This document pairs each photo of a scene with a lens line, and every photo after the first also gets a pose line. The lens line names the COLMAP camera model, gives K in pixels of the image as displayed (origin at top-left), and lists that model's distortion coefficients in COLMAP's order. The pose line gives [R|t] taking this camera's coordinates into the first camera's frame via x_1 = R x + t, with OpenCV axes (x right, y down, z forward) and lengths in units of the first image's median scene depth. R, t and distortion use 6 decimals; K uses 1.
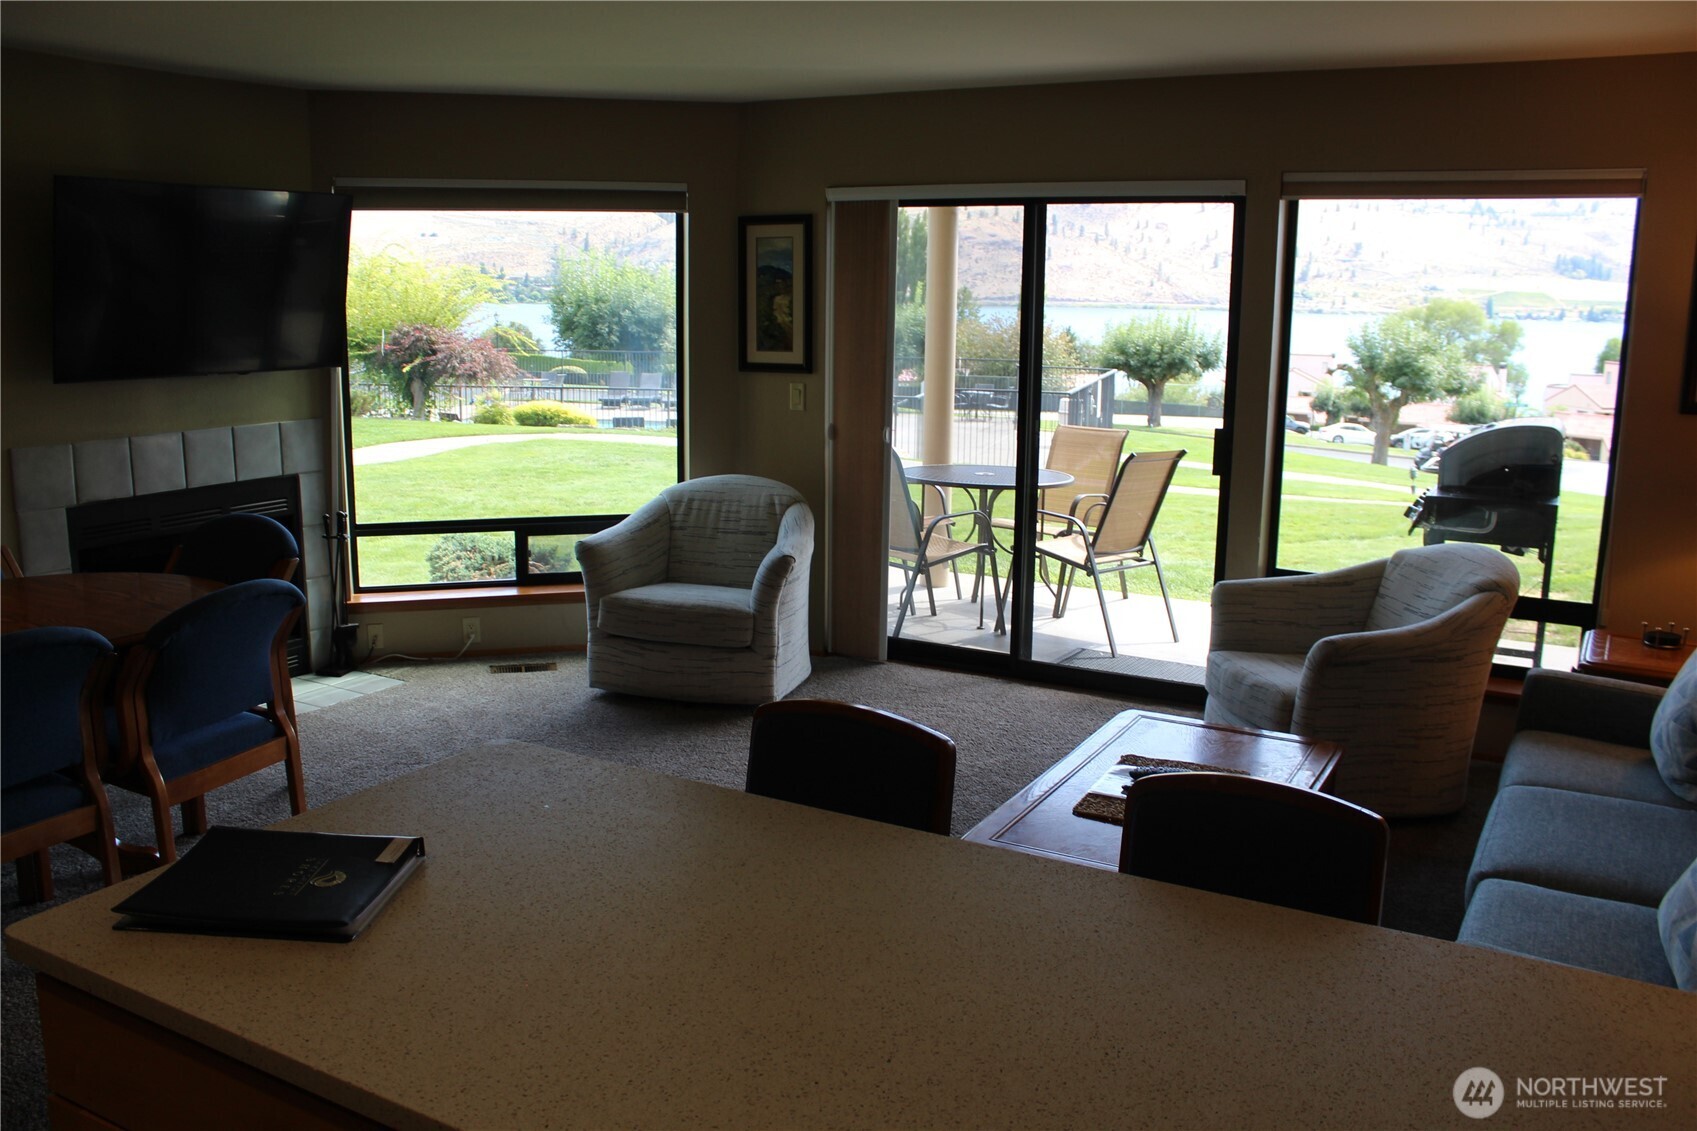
lens RADIAL K [[1424.4, 0, 849.7], [0, 1424.4, 566.9], [0, 0, 1]] dist [-0.115411, 0.038916]
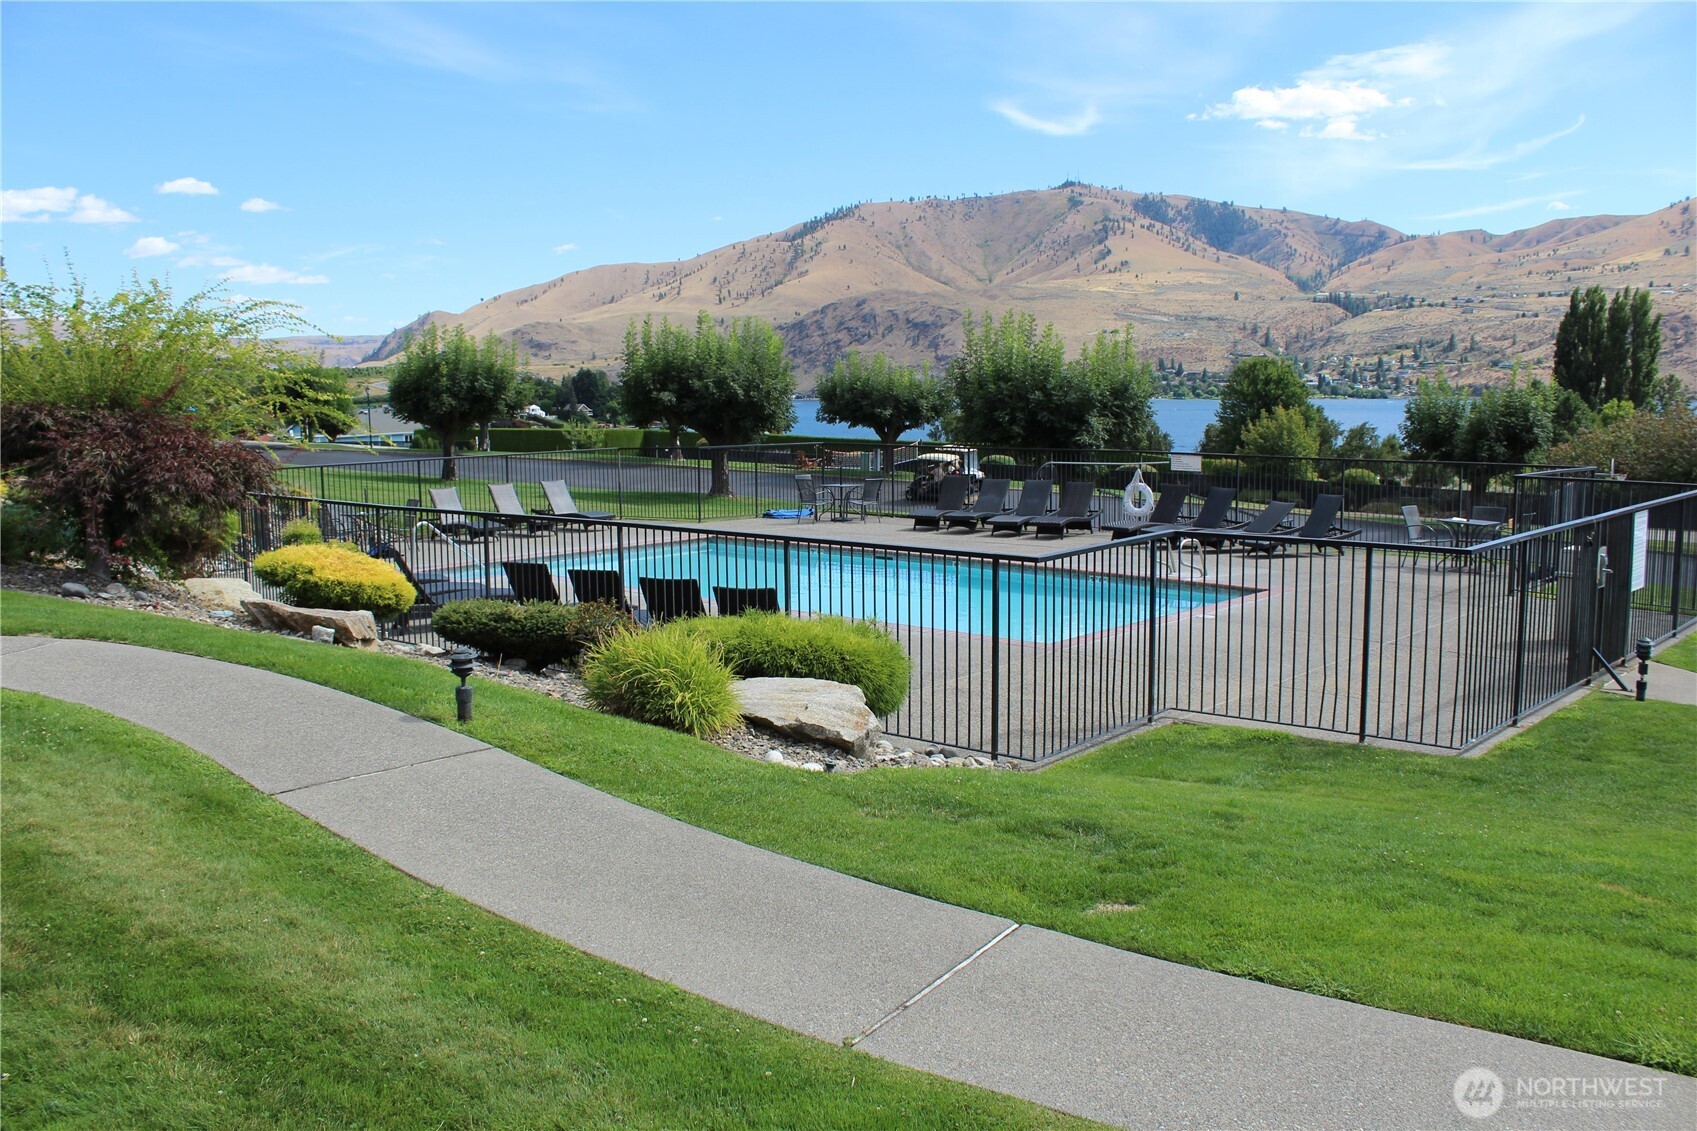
lens RADIAL K [[1424.4, 0, 846.1], [0, 1424.4, 563.9], [0, 0, 1]] dist [-0.115411, 0.038916]
pose [[0.890755, 0.037112, -0.452967, 0.078954], [-0.068147, 0.996299, -0.052381, -0.039854], [0.449346, 0.077527, 0.889987, 0.260328]]
